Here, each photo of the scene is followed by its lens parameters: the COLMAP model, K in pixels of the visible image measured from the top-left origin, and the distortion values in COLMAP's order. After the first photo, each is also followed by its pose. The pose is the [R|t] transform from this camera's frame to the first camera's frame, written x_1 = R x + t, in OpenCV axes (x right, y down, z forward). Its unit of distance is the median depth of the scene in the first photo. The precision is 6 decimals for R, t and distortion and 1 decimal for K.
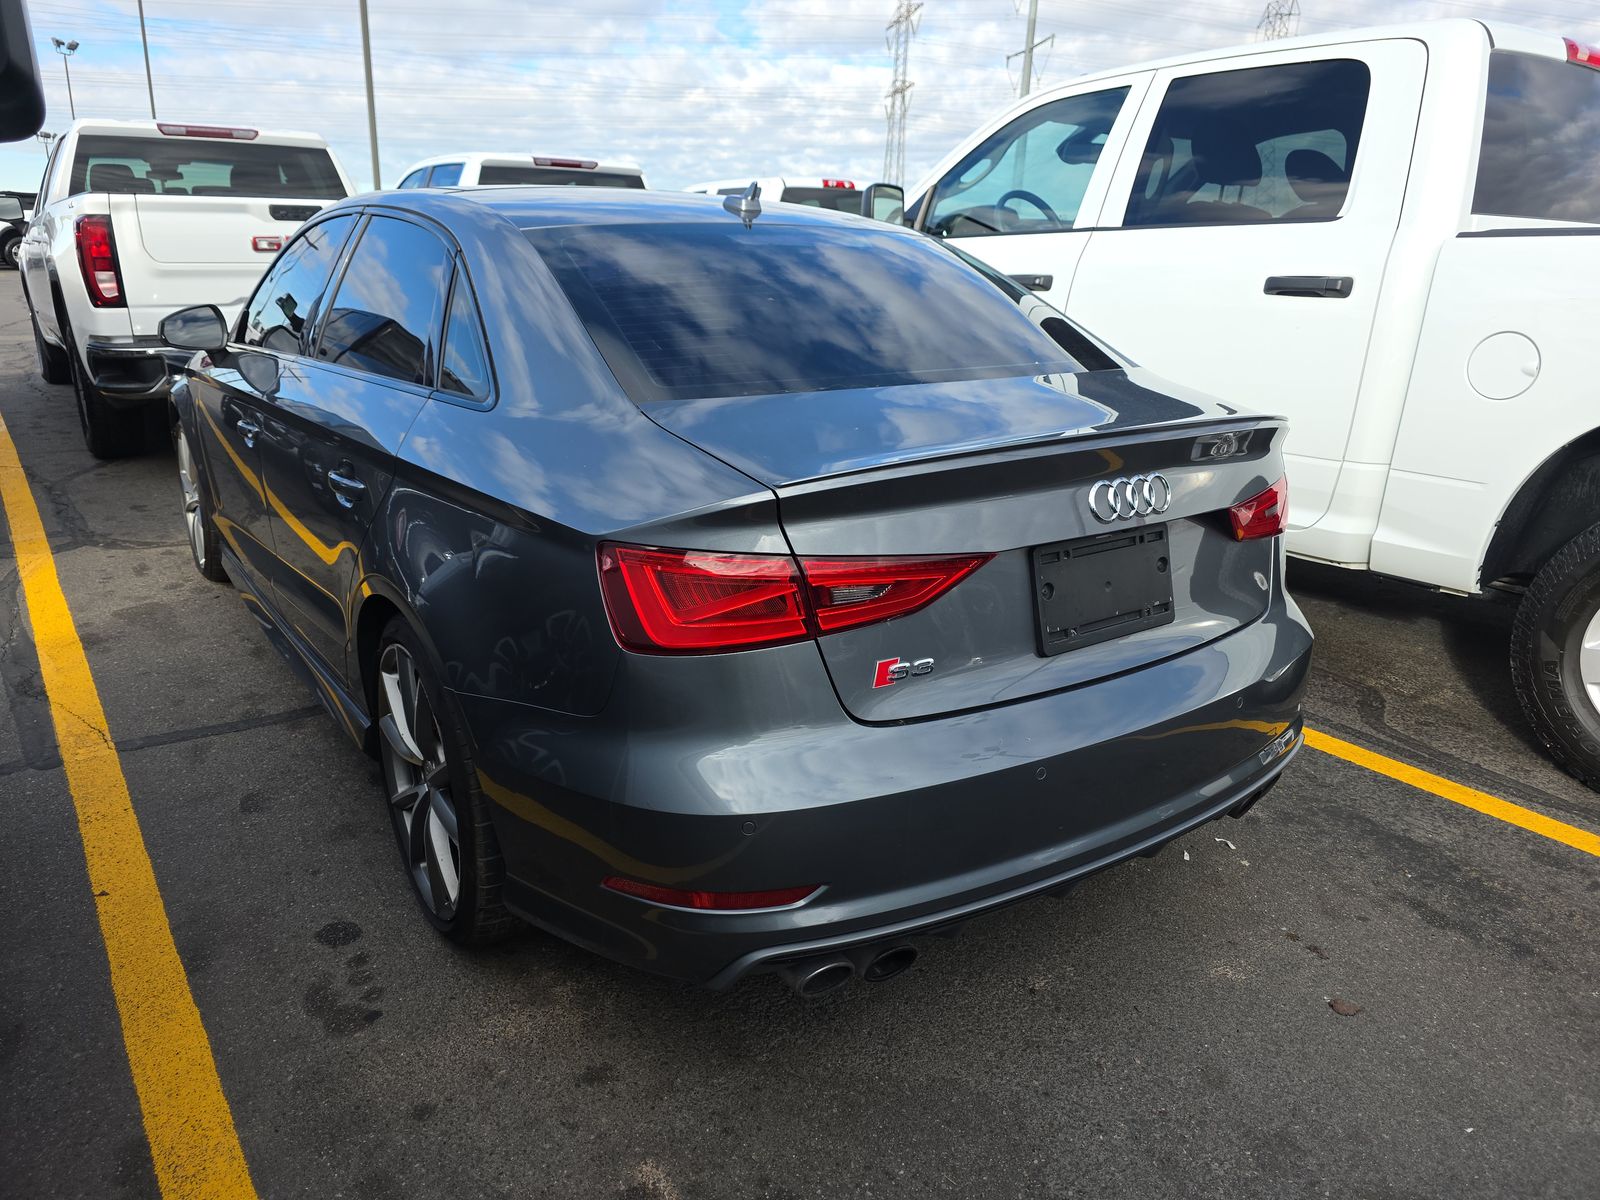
lens RADIAL K [[1090.6, 0, 793.1], [0, 1090.6, 590.2], [0, 0, 1]] dist [0.028233, -0.032171]
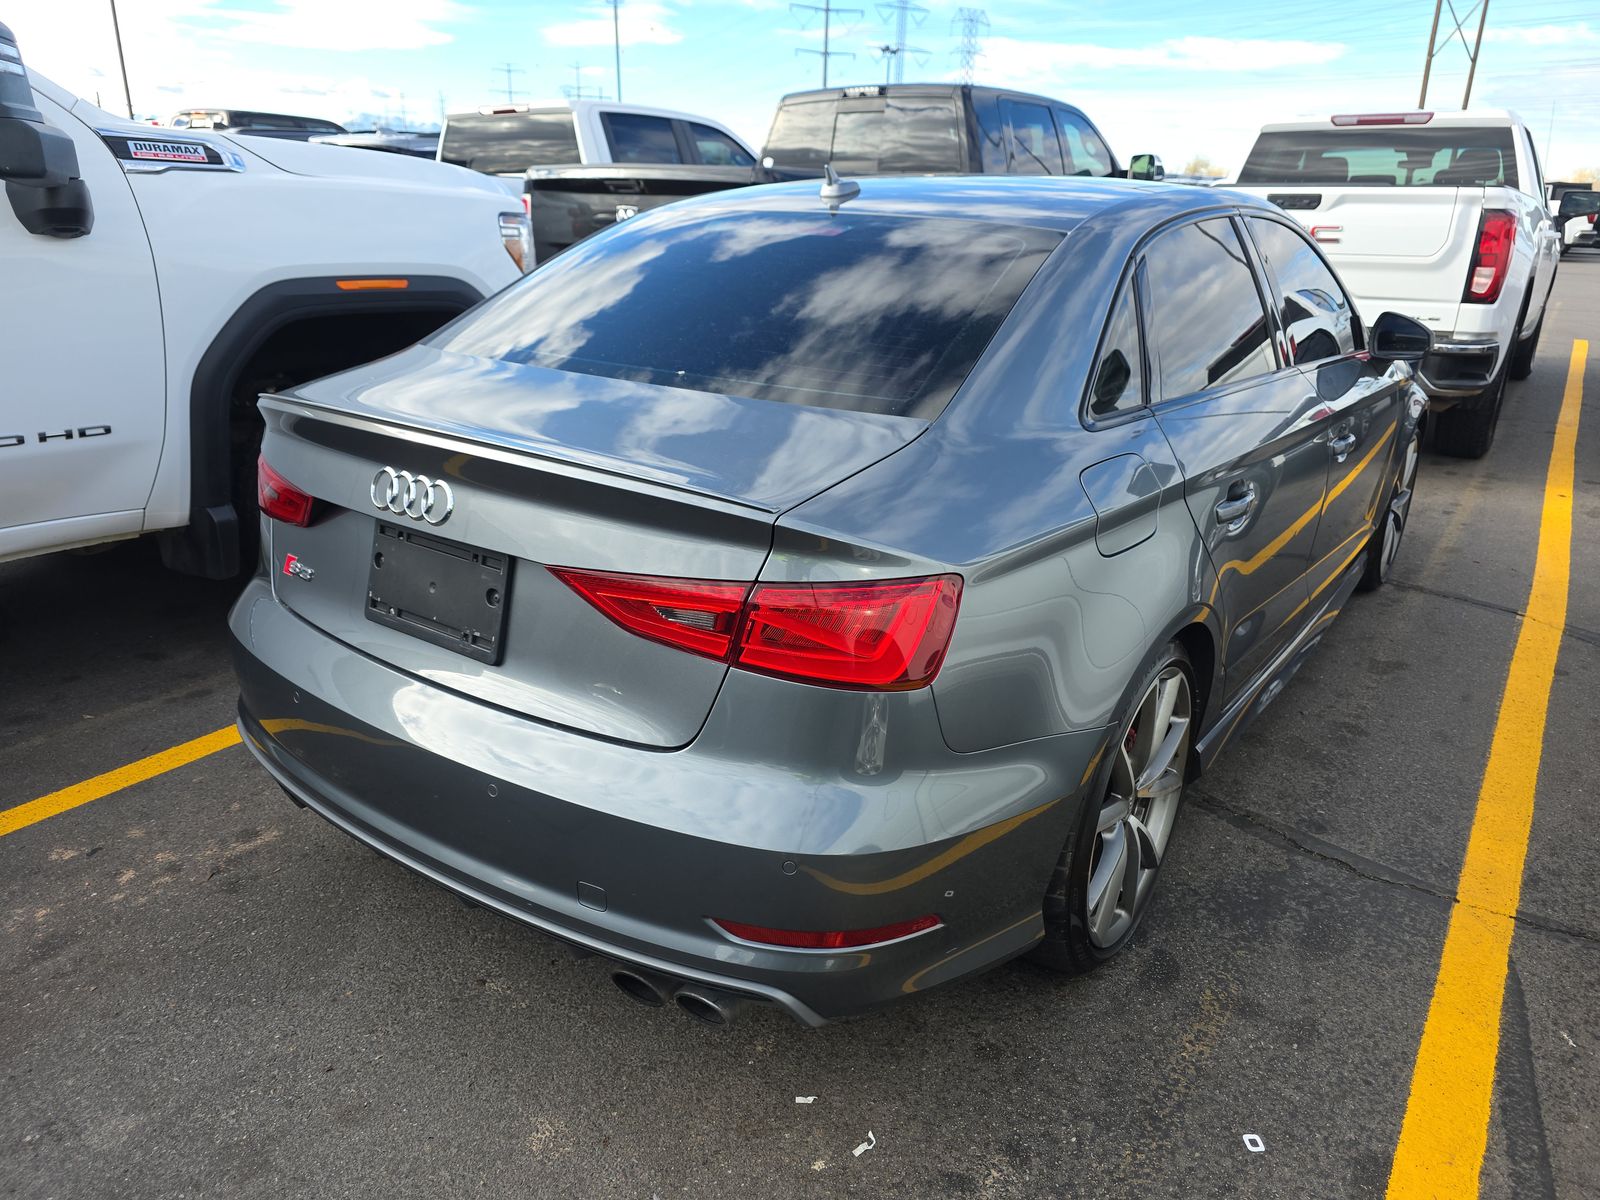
lens RADIAL K [[1090.6, 0, 796.7], [0, 1090.6, 599.7], [0, 0, 1]] dist [0.028233, -0.032171]
pose [[0.318098, 0.312359, -0.895123, 1.145799], [-0.298643, 0.929112, 0.218092, -0.273132], [0.899792, 0.197948, 0.388833, 0.838147]]
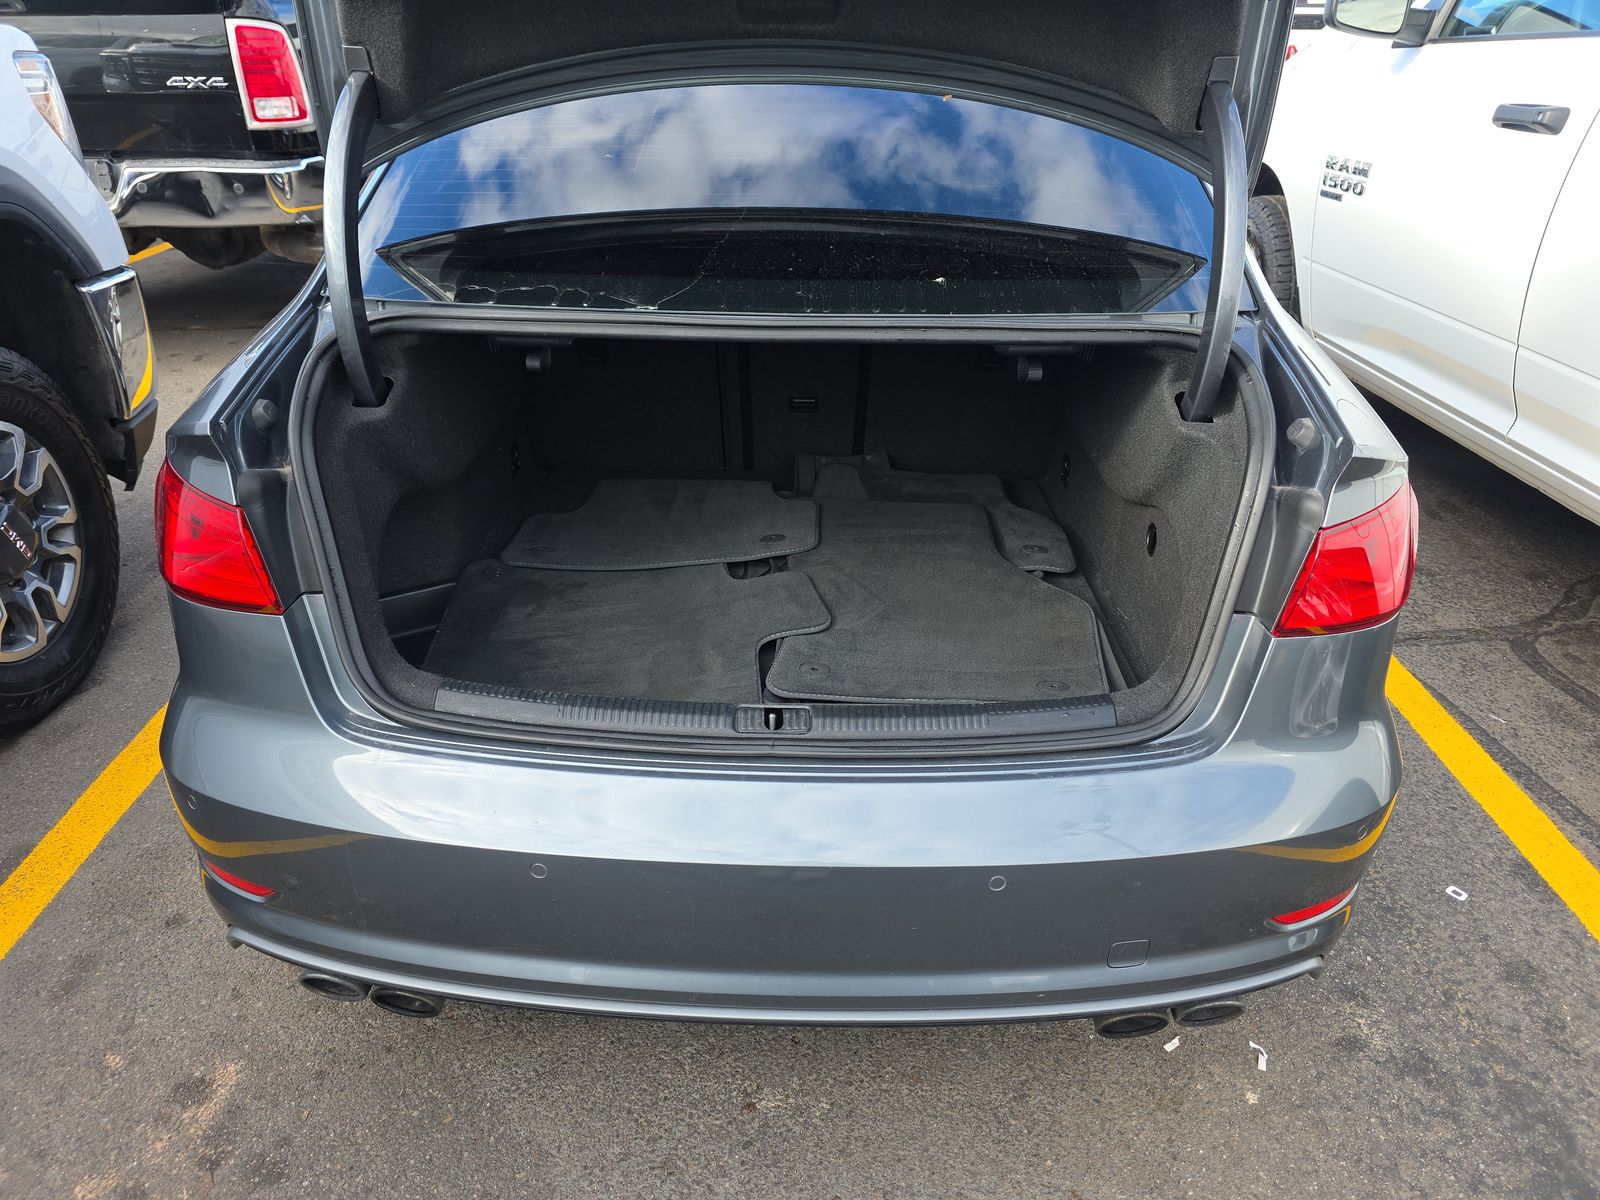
lens RADIAL K [[1090.6, 0, 783.7], [0, 1090.6, 611.0], [0, 0, 1]] dist [0.028233, -0.032171]
pose [[0.797580, 0.272003, -0.538406, 0.588304], [-0.171898, 0.958043, 0.229359, -0.162956], [0.578202, -0.090381, 0.810872, 0.431976]]
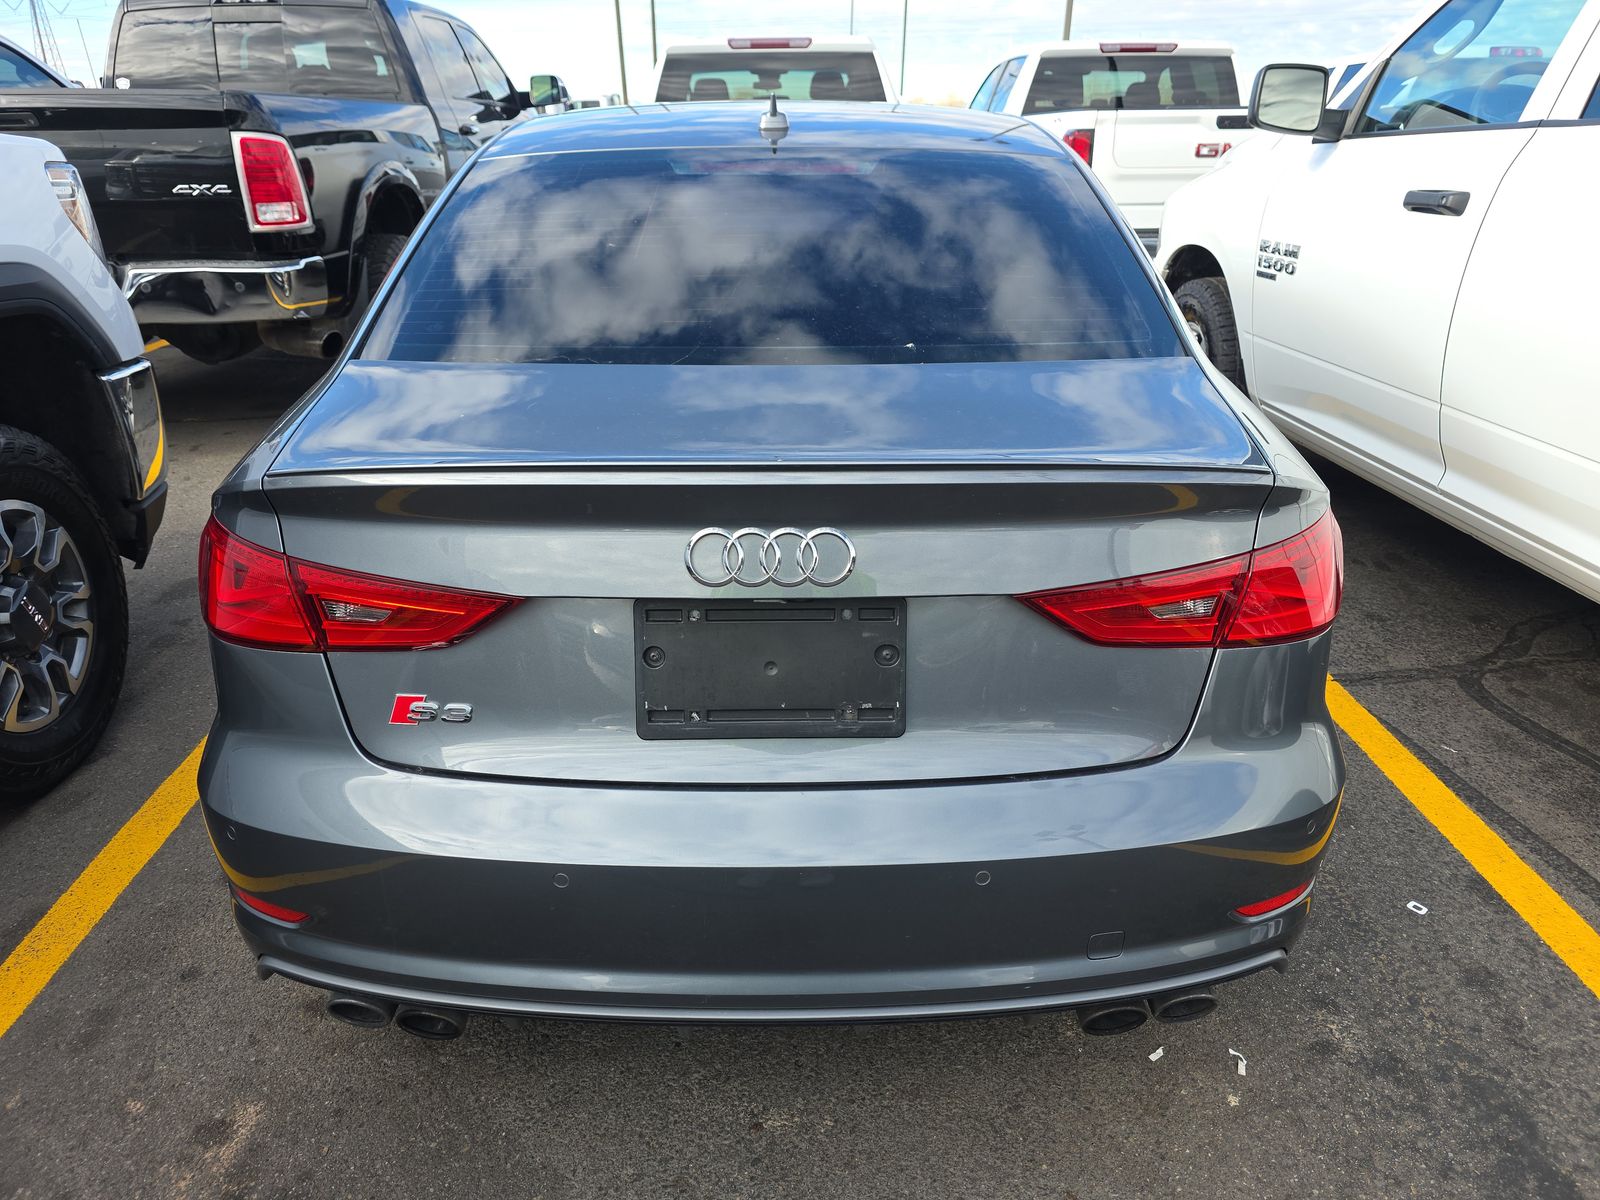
lens RADIAL K [[1090.6, 0, 793.9], [0, 1090.6, 594.5], [0, 0, 1]] dist [0.028233, -0.032171]
pose [[0.818108, 0.202520, -0.538224, 0.626432], [-0.151978, 0.978802, 0.137290, -0.142192], [0.554619, -0.030520, 0.831545, 0.367774]]
